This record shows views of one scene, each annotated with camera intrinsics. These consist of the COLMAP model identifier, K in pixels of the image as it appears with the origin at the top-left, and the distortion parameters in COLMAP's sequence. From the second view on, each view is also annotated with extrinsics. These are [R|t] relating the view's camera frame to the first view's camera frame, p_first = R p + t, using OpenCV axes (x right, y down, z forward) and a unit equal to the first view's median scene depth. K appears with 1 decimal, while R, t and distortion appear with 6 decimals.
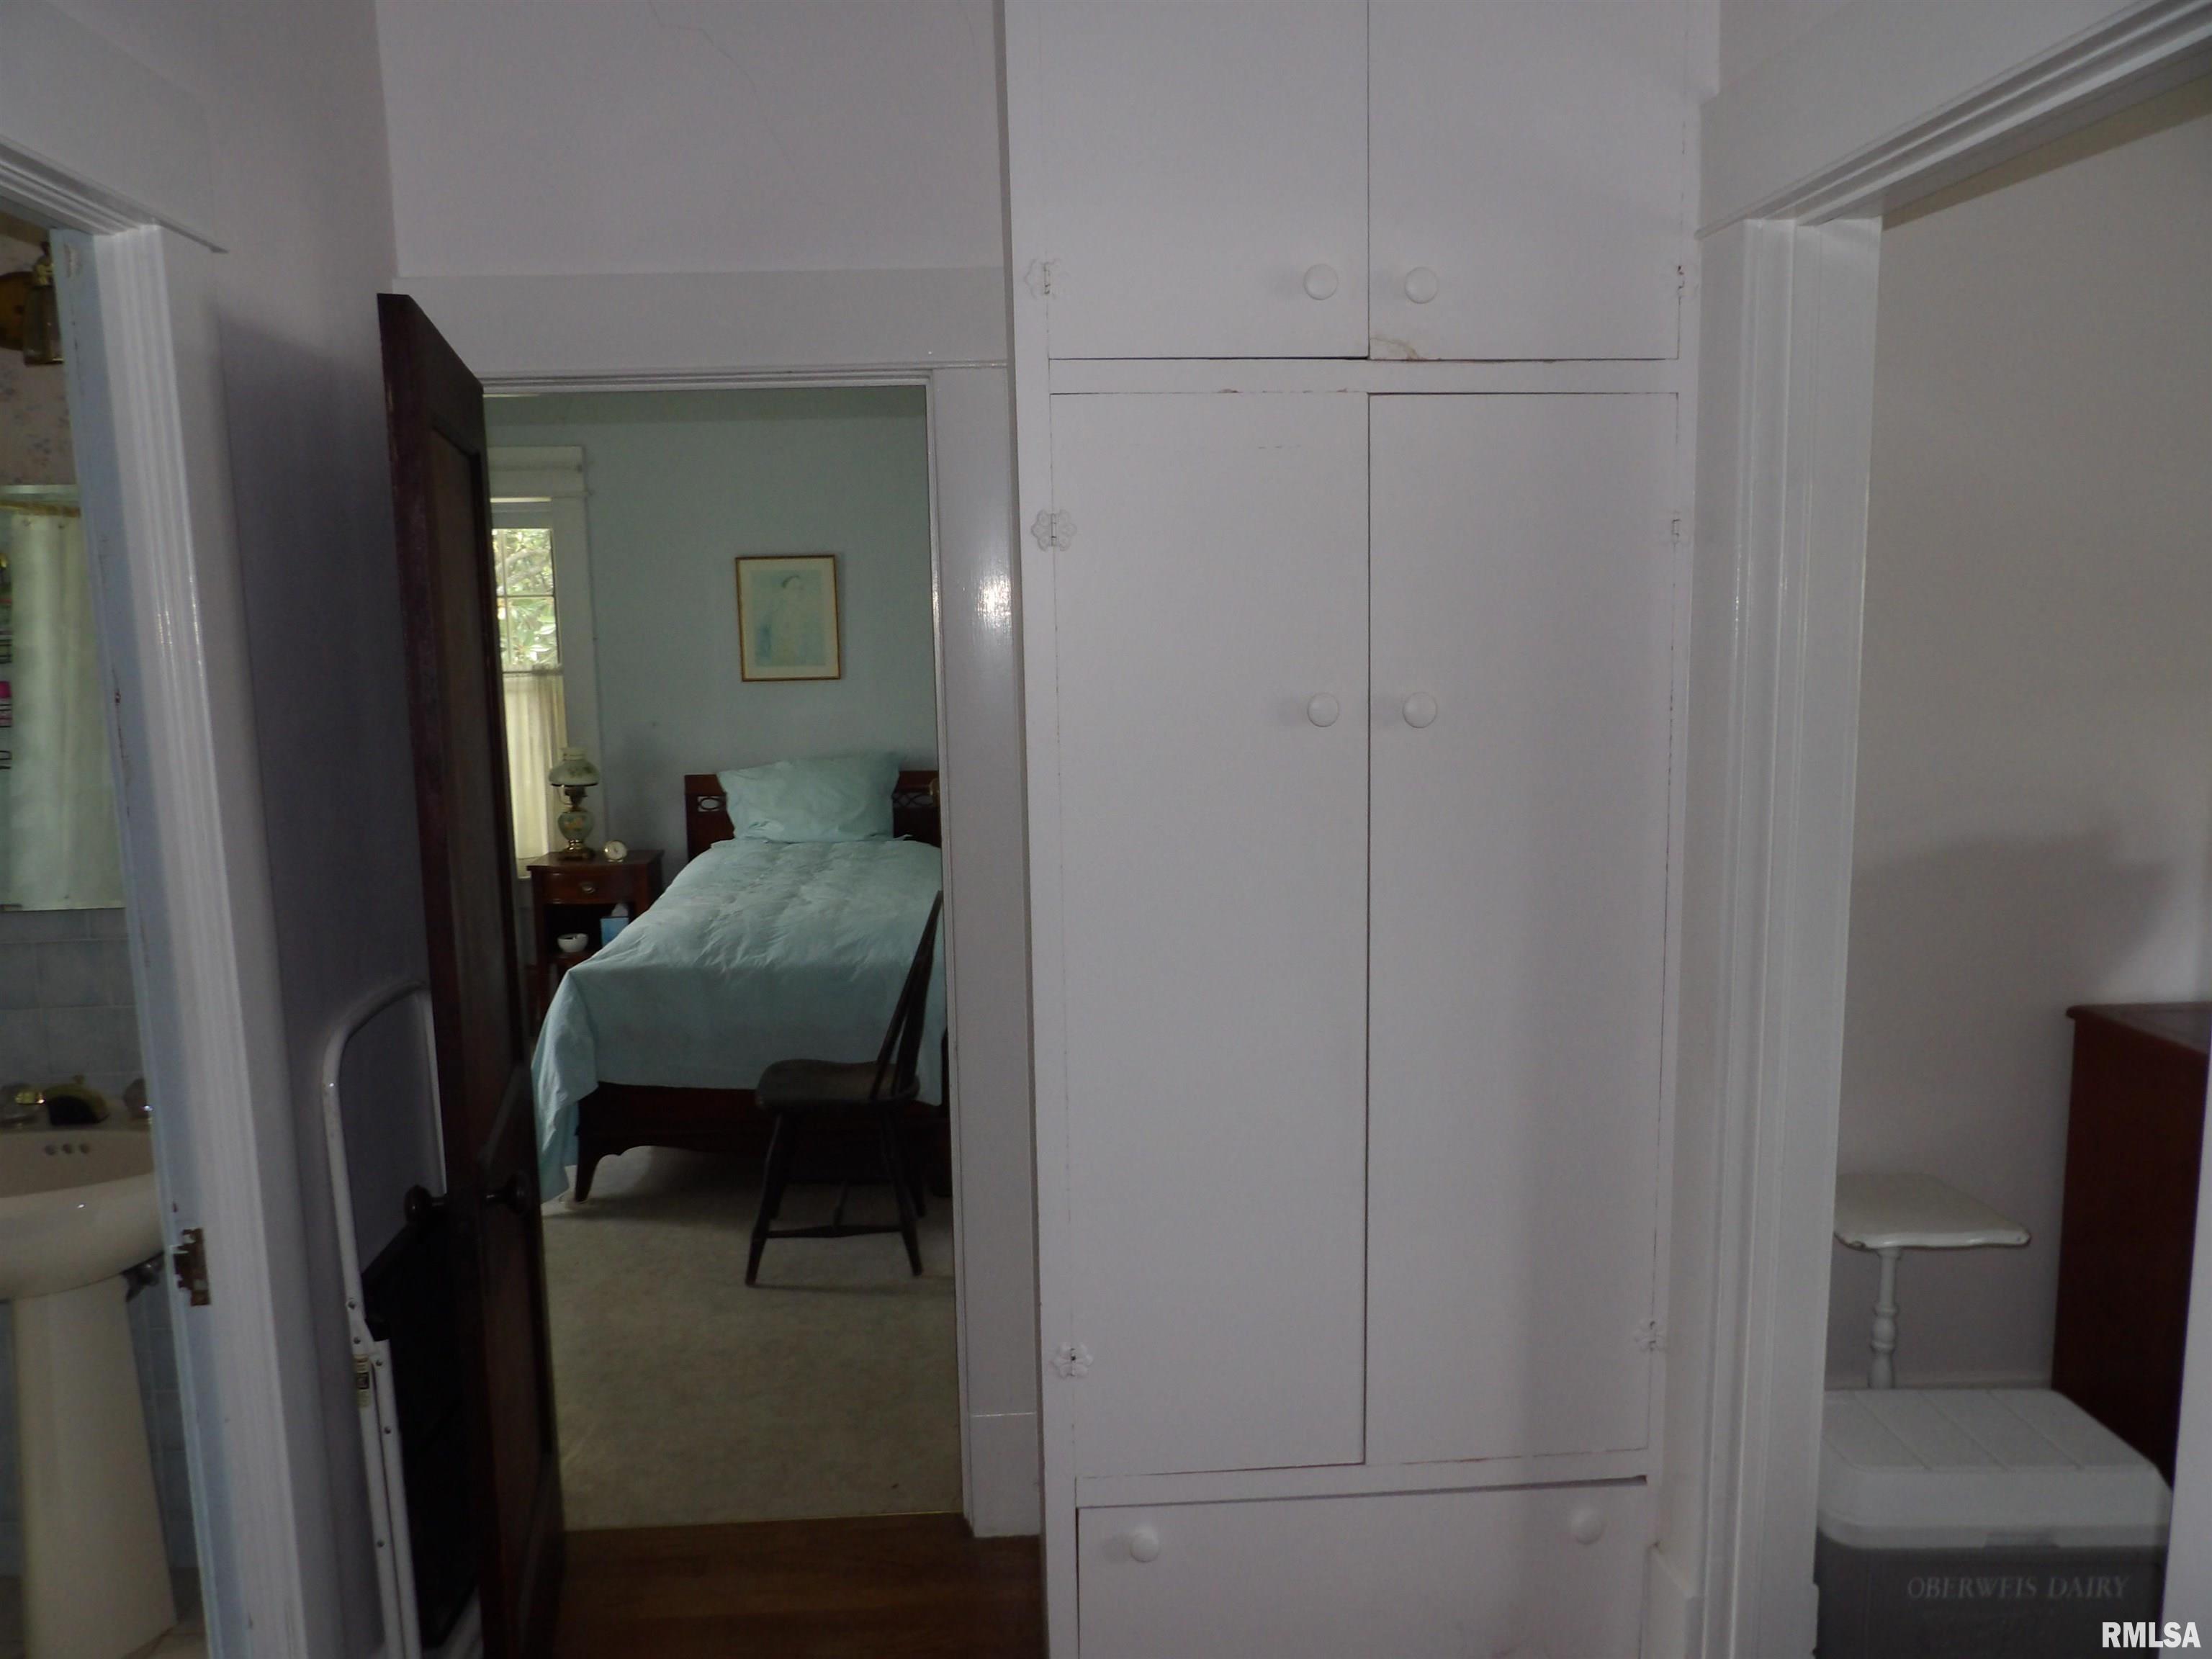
lens RADIAL K [[1582.3, 0, 1112.1], [0, 1582.3, 835.6], [0, 0, 1]] dist [-0.042842, 0.036147]
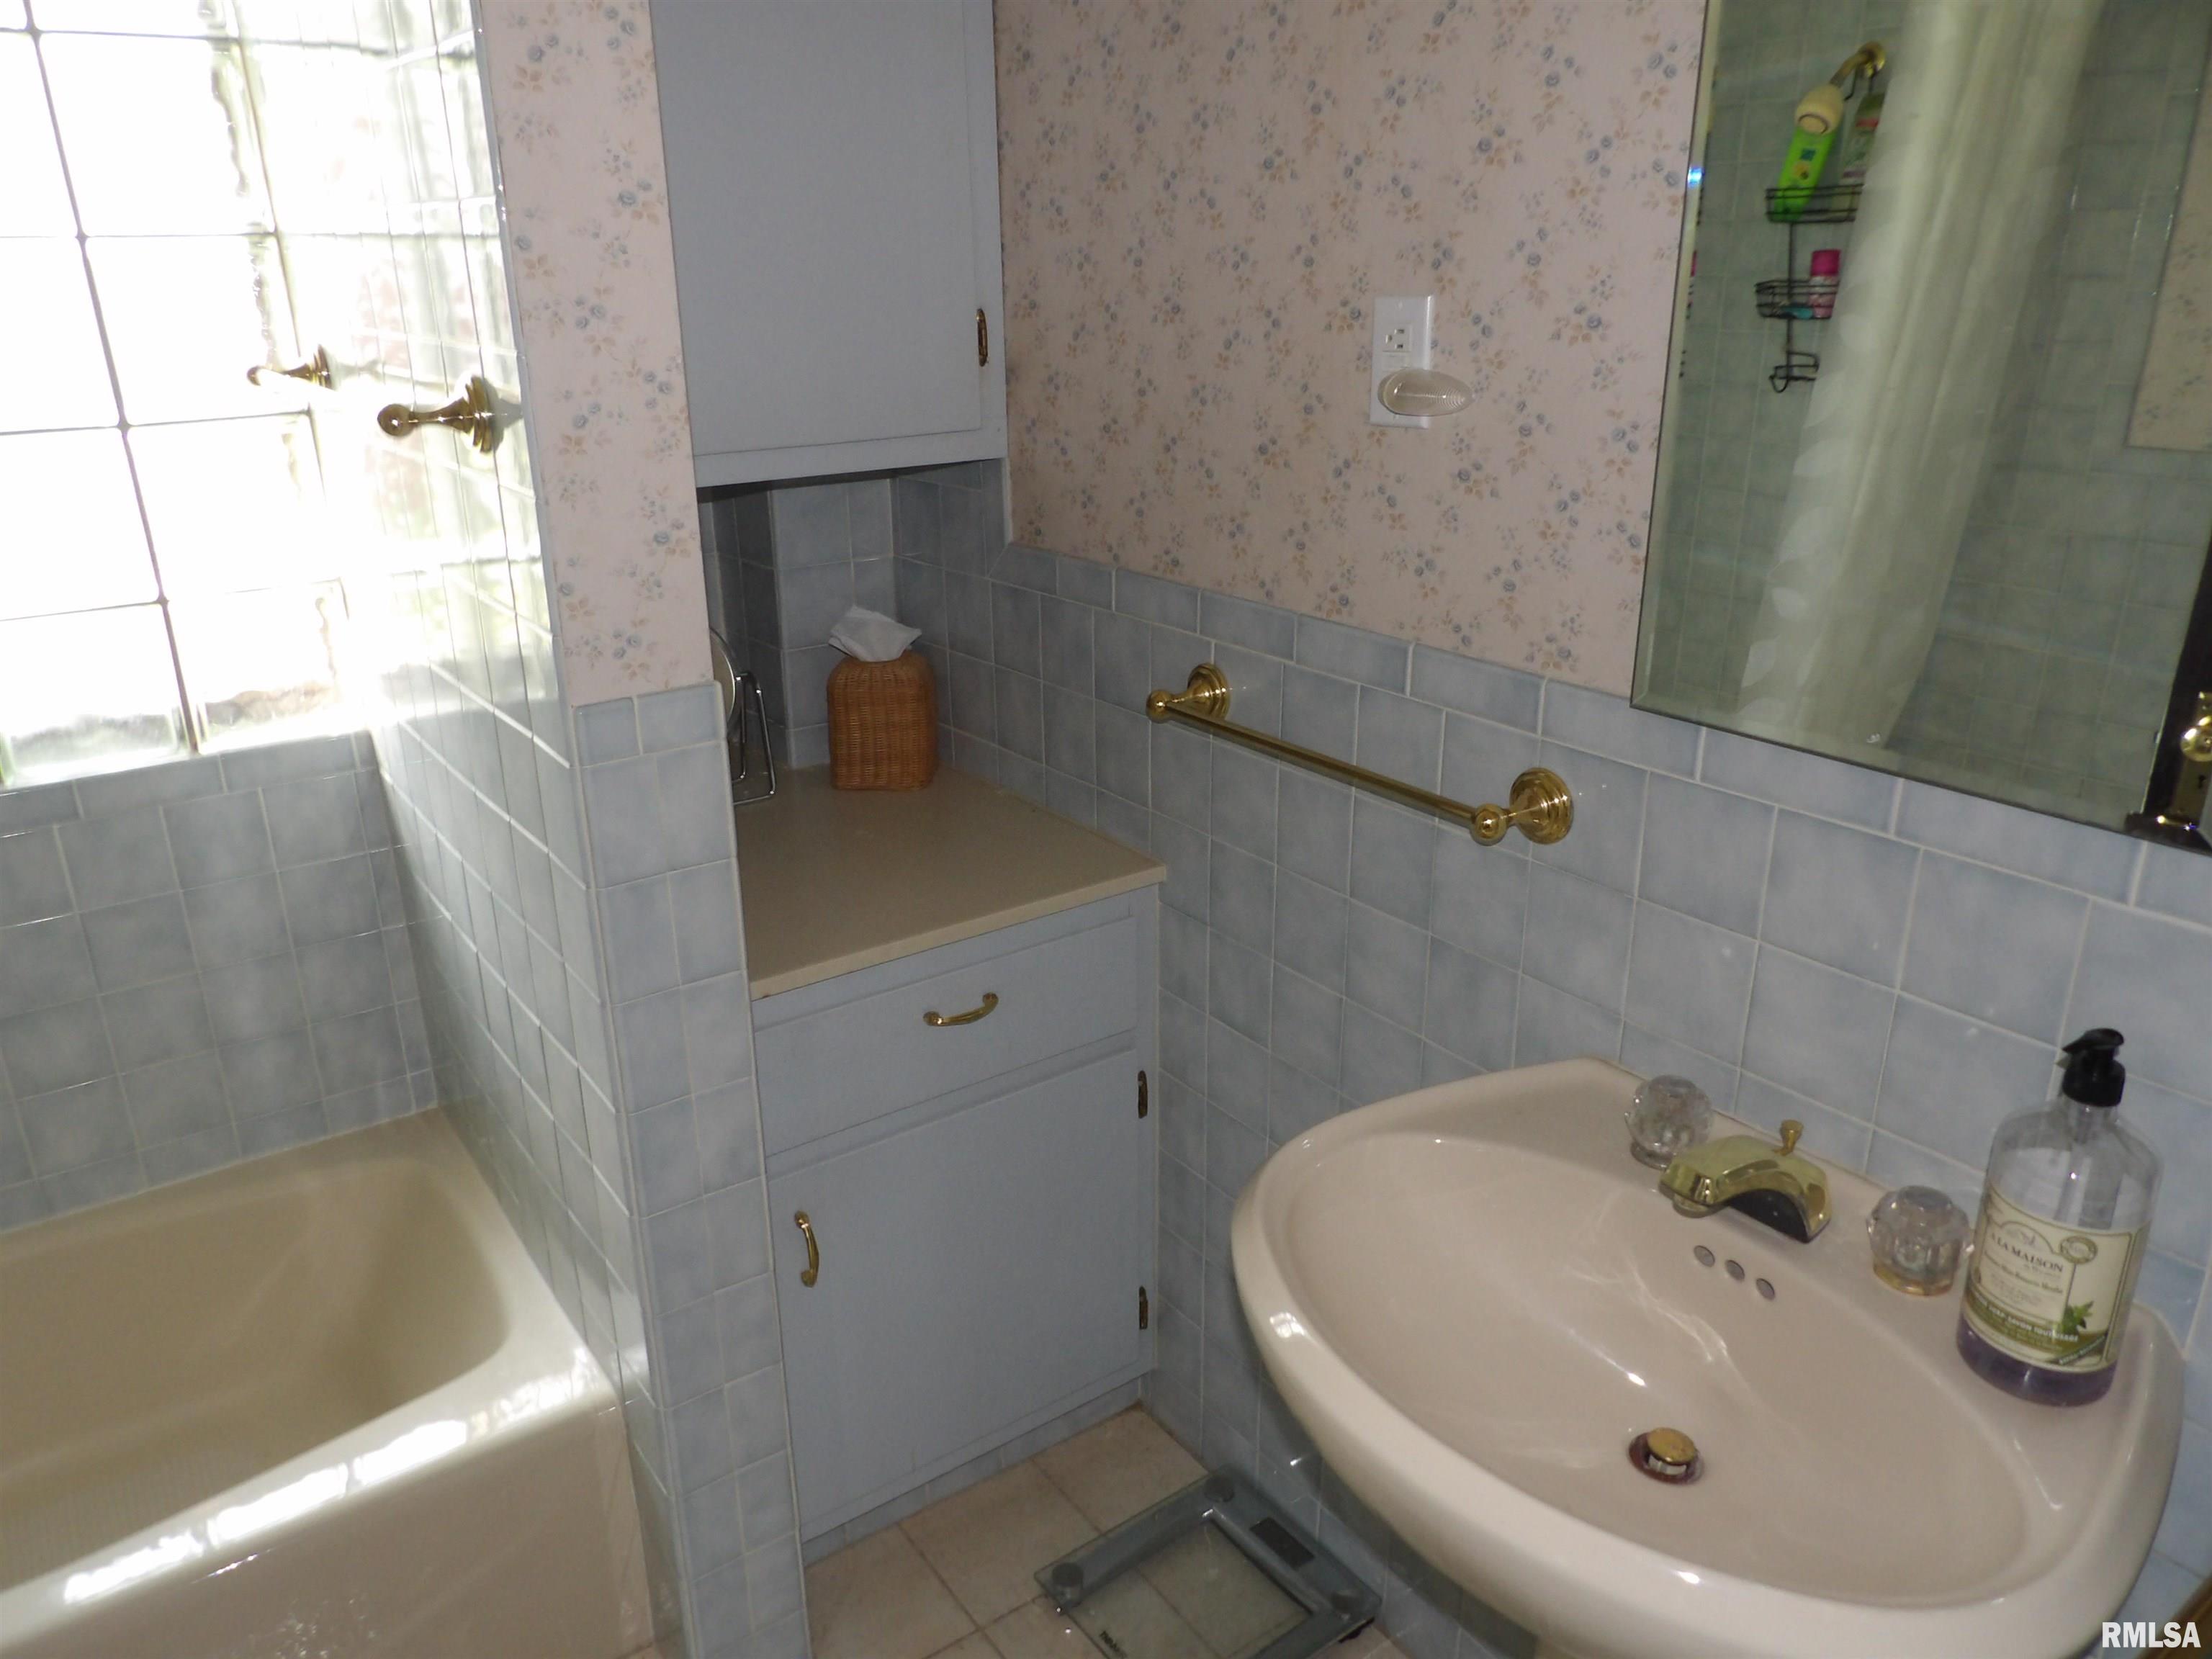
lens RADIAL K [[1582.3, 0, 1112.1], [0, 1582.3, 835.6], [0, 0, 1]] dist [-0.042842, 0.036147]
pose [[0.525093, 0.309951, -0.792595, -0.420015], [-0.112559, 0.948432, 0.296322, -0.038419], [0.843568, -0.066383, 0.532903, 0.581278]]
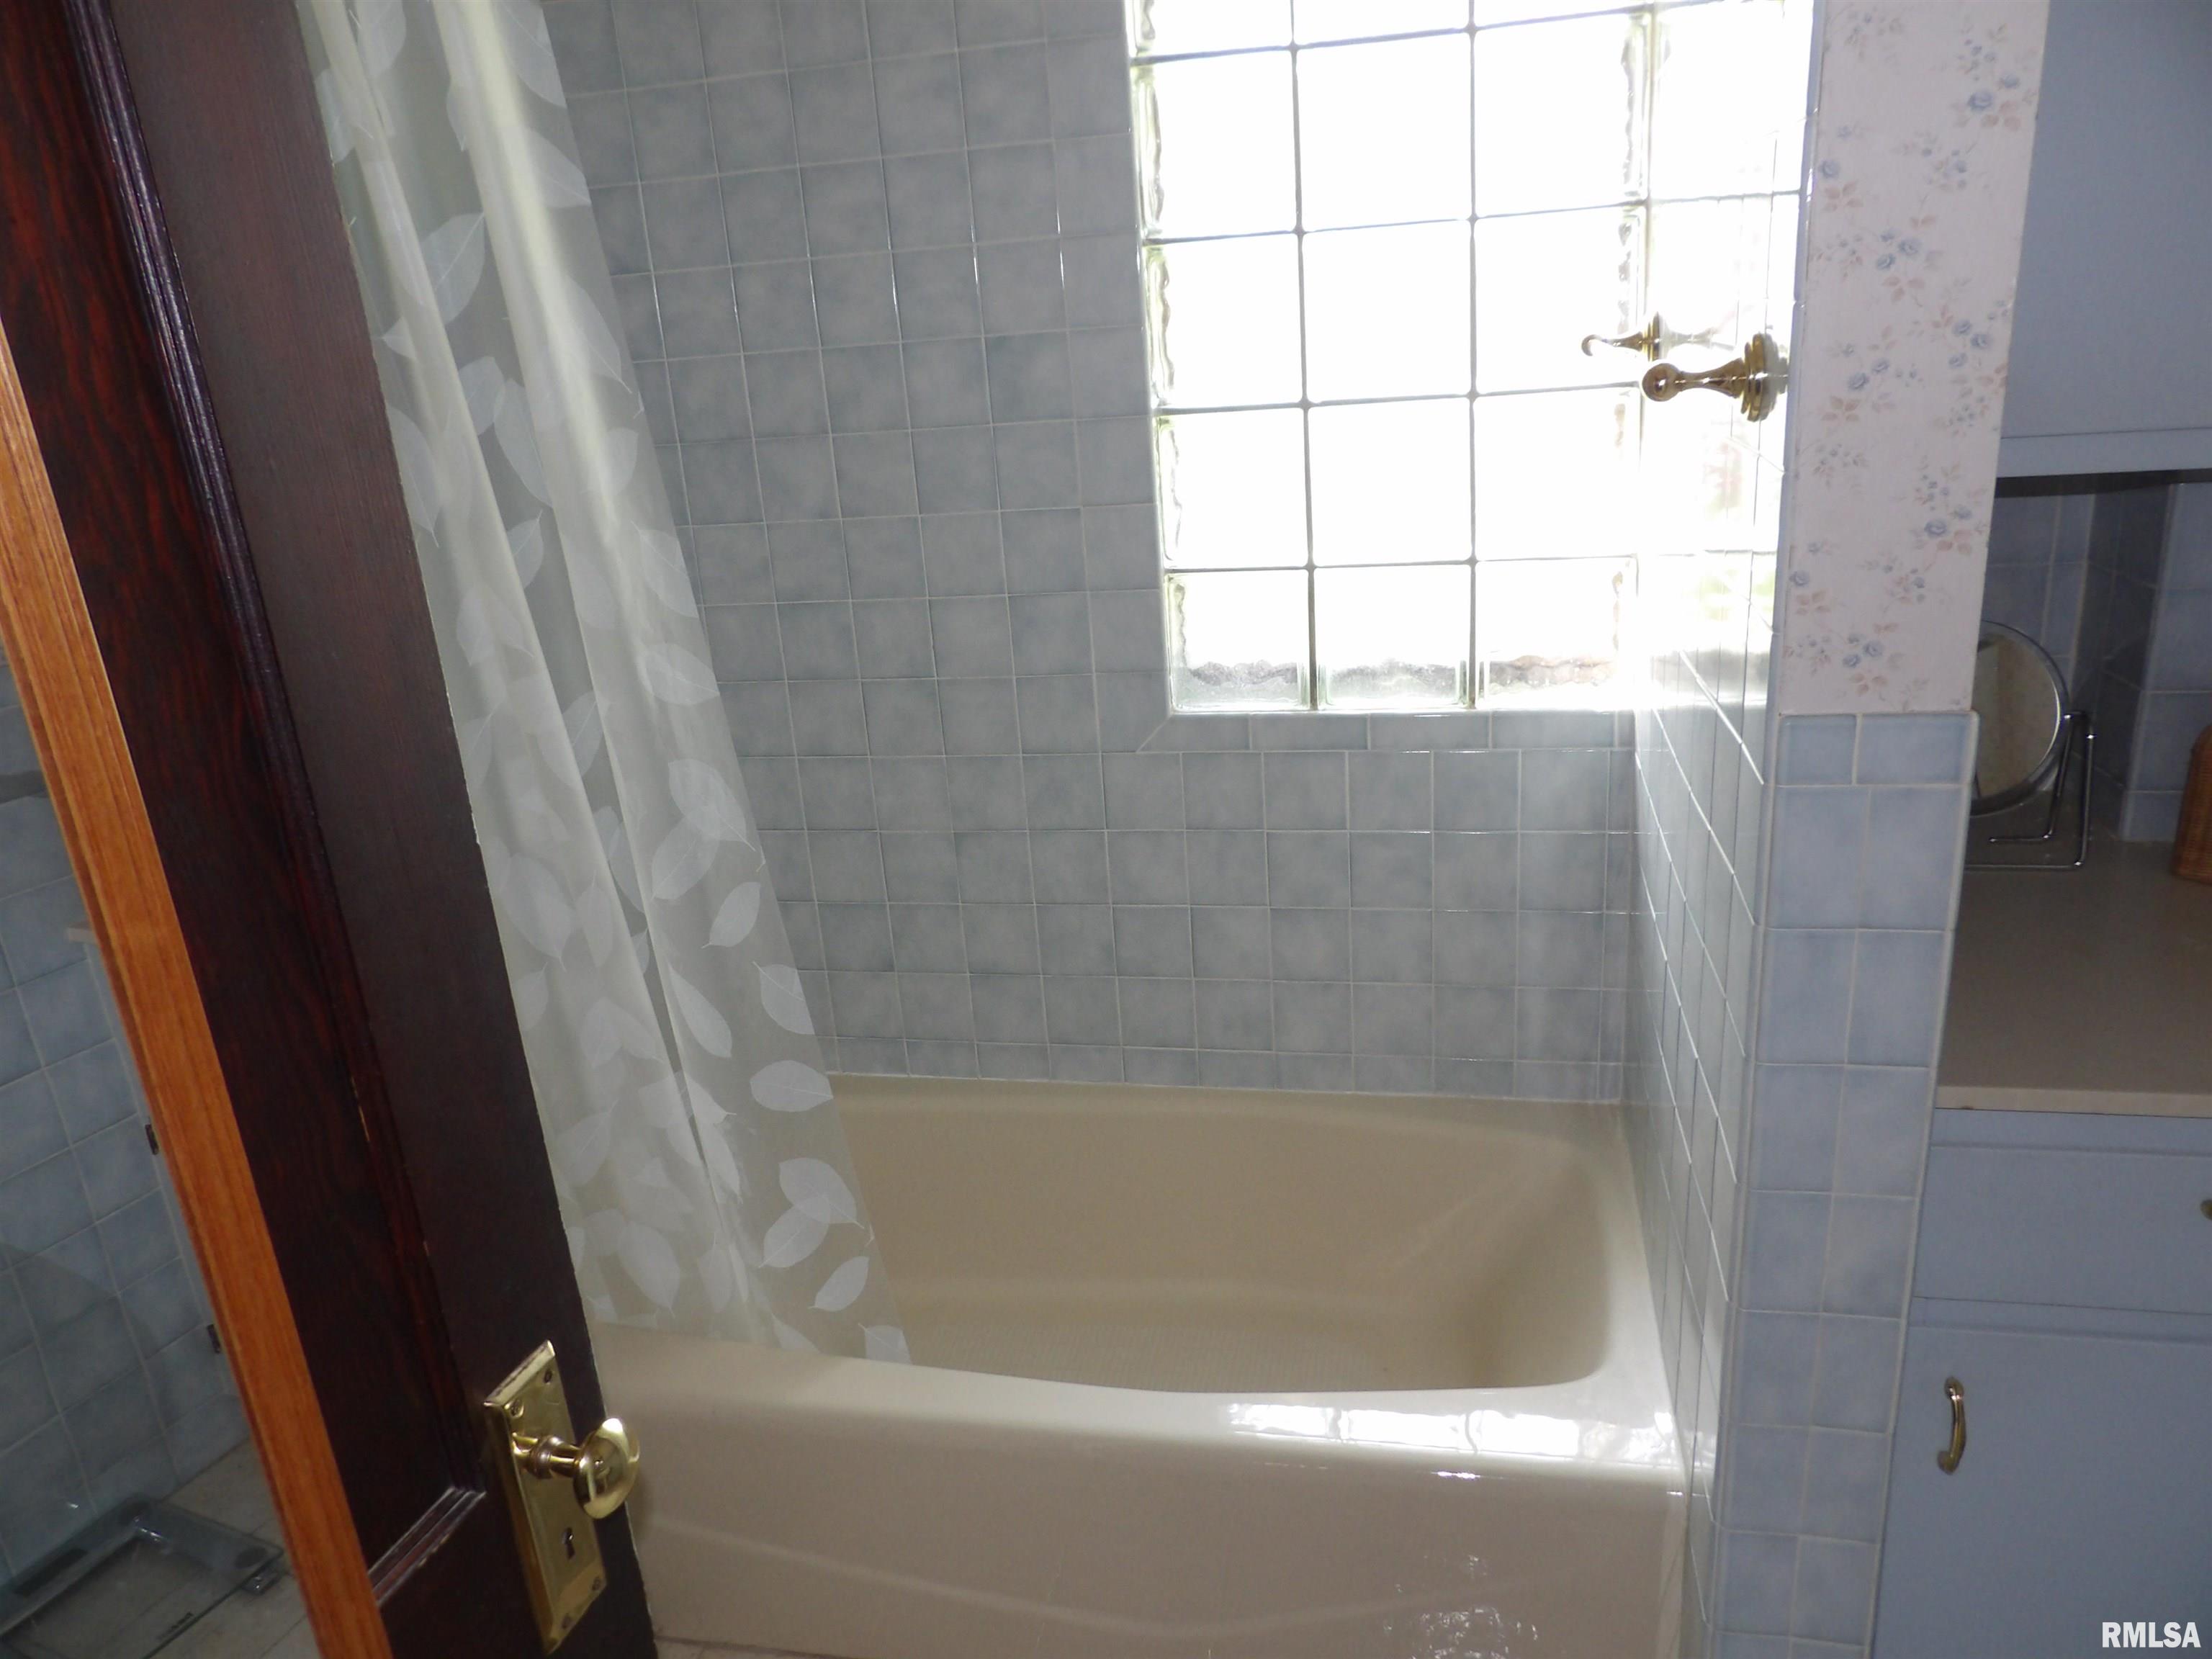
lens RADIAL K [[1592.7, 0, 1106.0], [0, 1592.7, 829.5], [0, 0, 1]] dist [-0.039079, 0.057452]
pose [[-0.275505, 0.337622, -0.900060, -0.535196], [-0.055217, 0.929191, 0.365452, -0.015390], [0.959712, 0.150382, -0.237354, 0.714682]]
